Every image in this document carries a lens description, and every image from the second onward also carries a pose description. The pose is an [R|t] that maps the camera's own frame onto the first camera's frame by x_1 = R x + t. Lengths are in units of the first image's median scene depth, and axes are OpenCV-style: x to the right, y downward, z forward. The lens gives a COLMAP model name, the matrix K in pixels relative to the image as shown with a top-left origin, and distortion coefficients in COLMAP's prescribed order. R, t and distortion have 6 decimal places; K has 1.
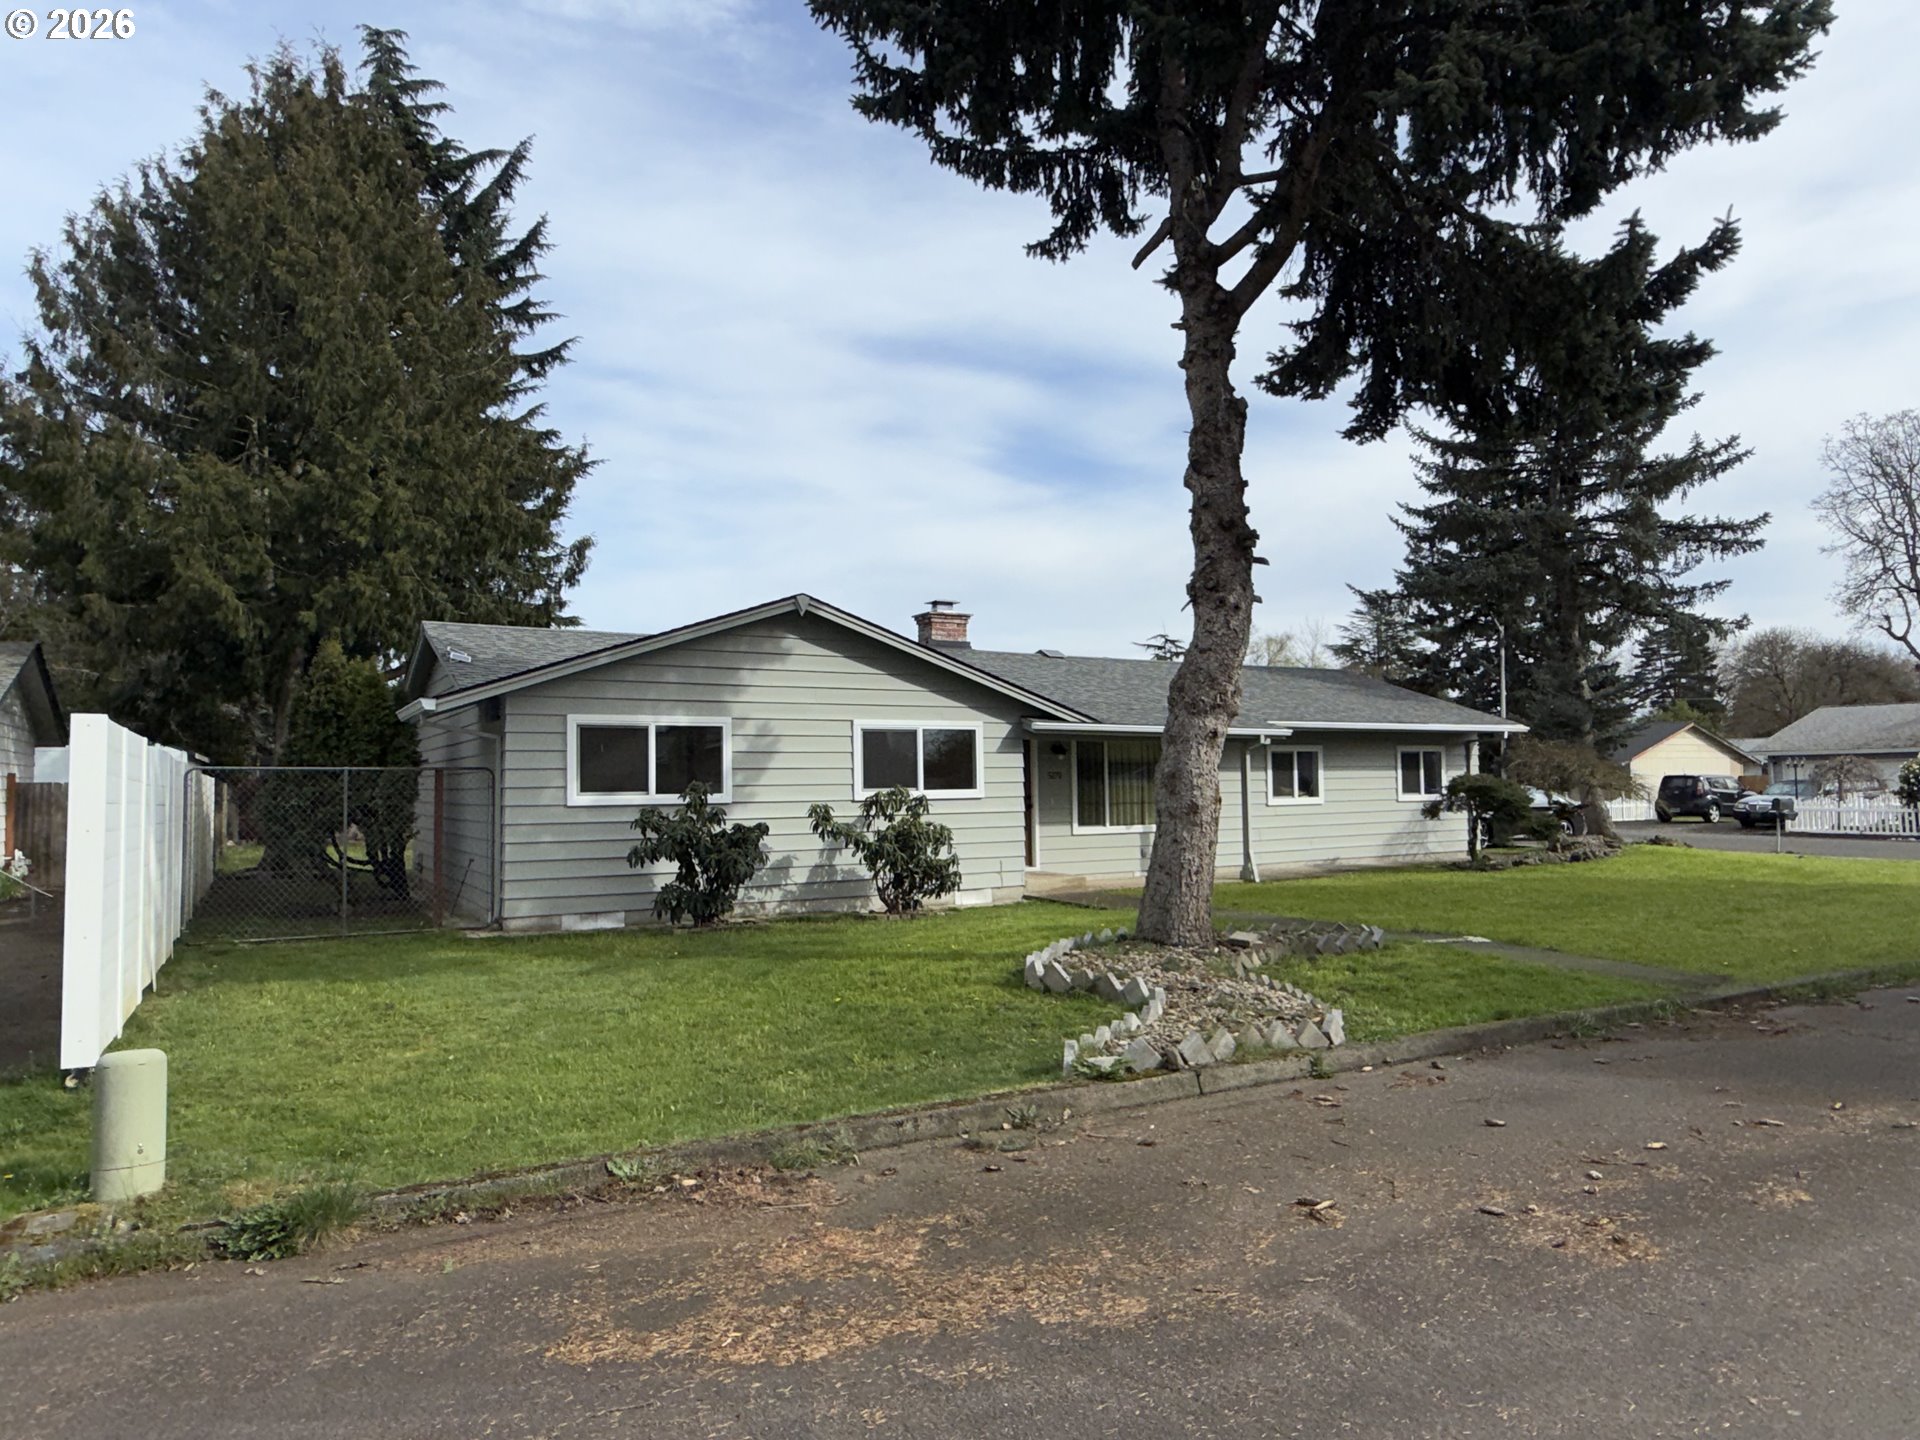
lens RADIAL K [[1214.8, 0, 951.8], [0, 1214.8, 722.6], [0, 0, 1]] dist [-0.002436, 0.000137]
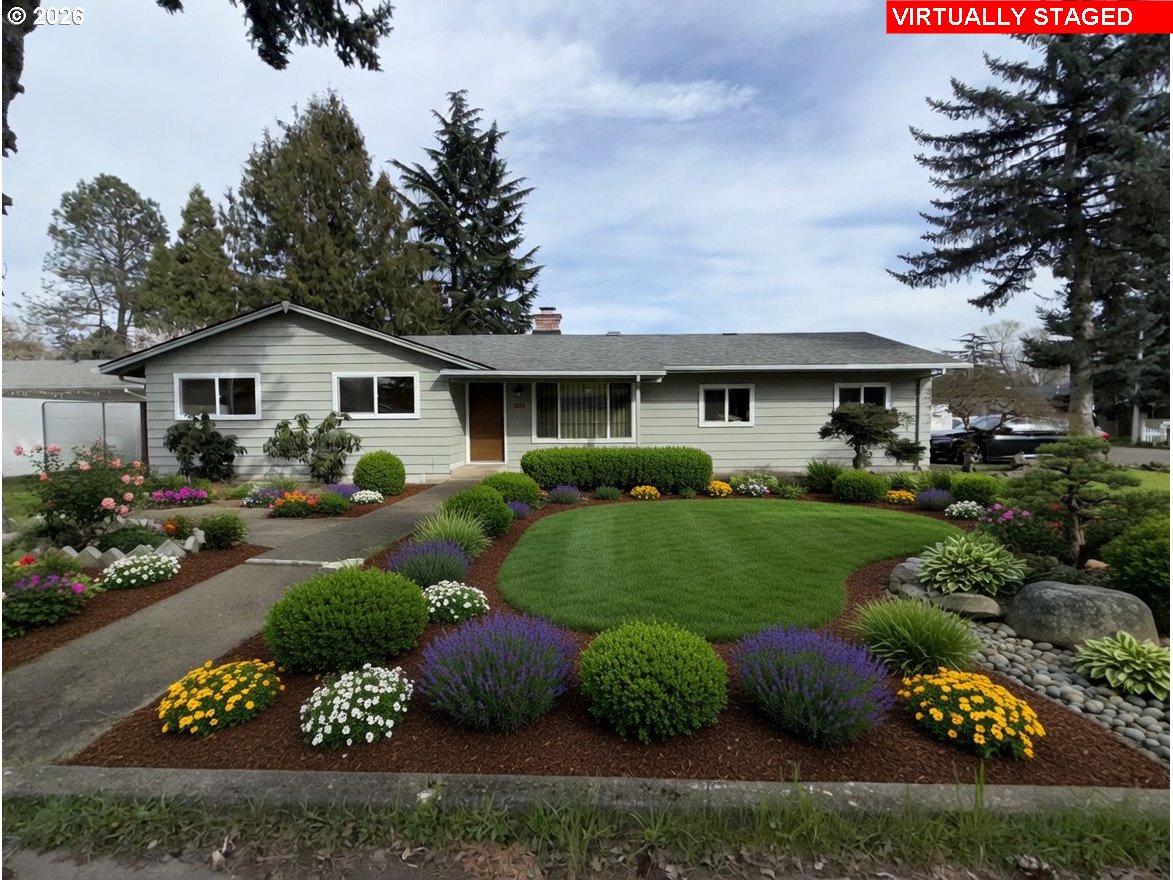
lens RADIAL K [[497.6, 0, 589.5], [0, 497.6, 433.3], [0, 0, 1]] dist [-0.002526, 0.000301]
pose [[0.854884, 0.024152, -0.518257, 0.565754], [0.021315, 0.996438, 0.081596, 0.032059], [0.518382, -0.080802, 0.851323, 0.549537]]
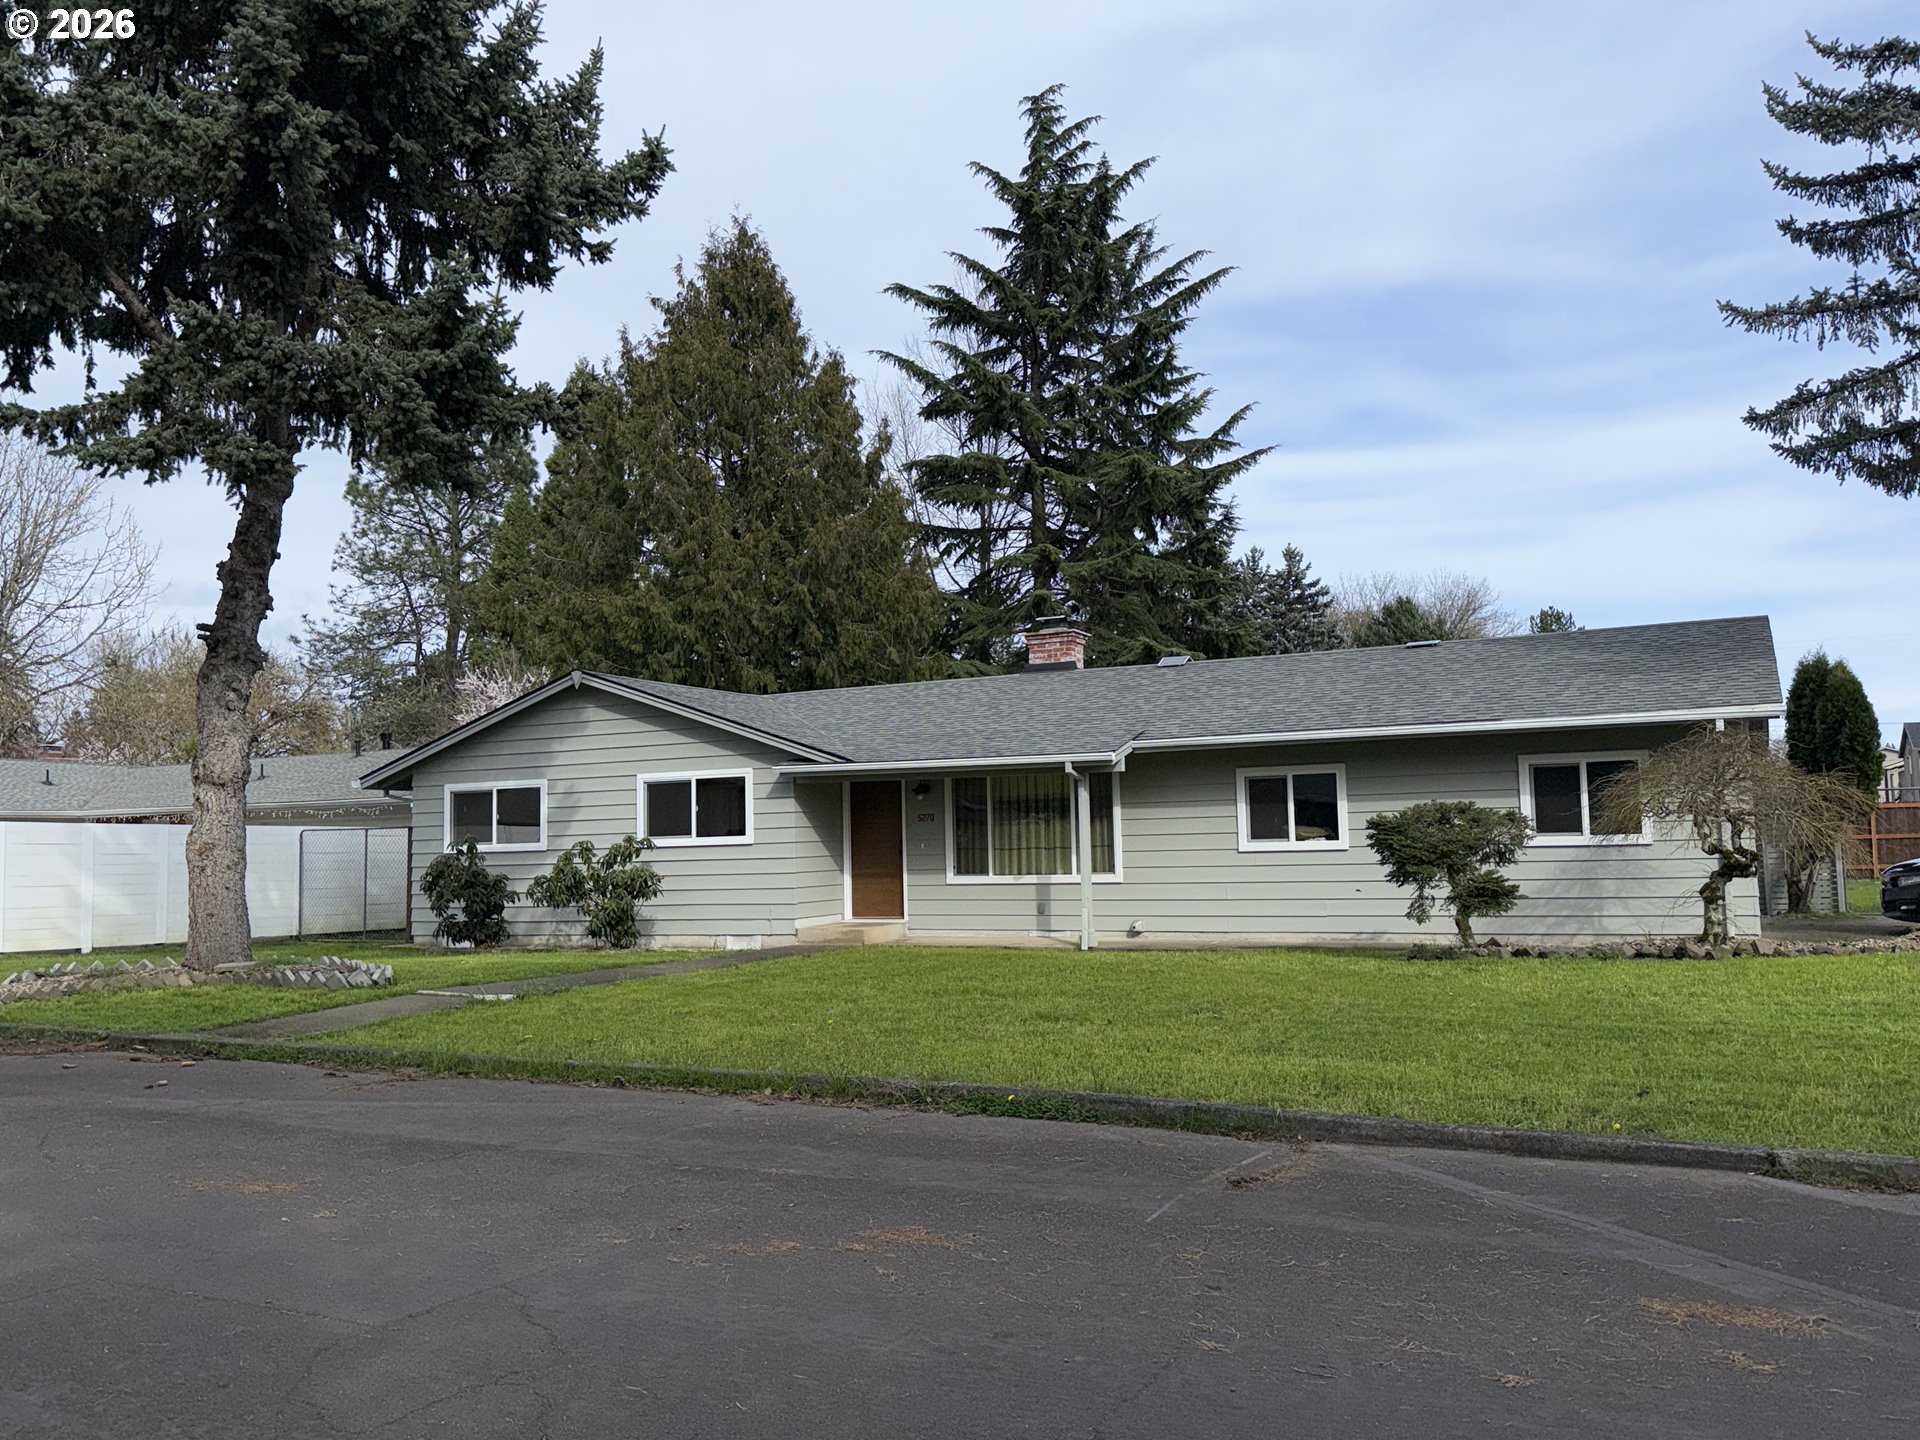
lens RADIAL K [[1405.8, 0, 954.4], [0, 1405.8, 726.9], [0, 0, 1]] dist [0.117180, -0.194968]
pose [[0.567481, -0.067856, -0.820586, 1.076558], [0.059471, 0.997373, -0.041348, 0.023519], [0.821236, -0.025337, 0.570026, 0.477906]]
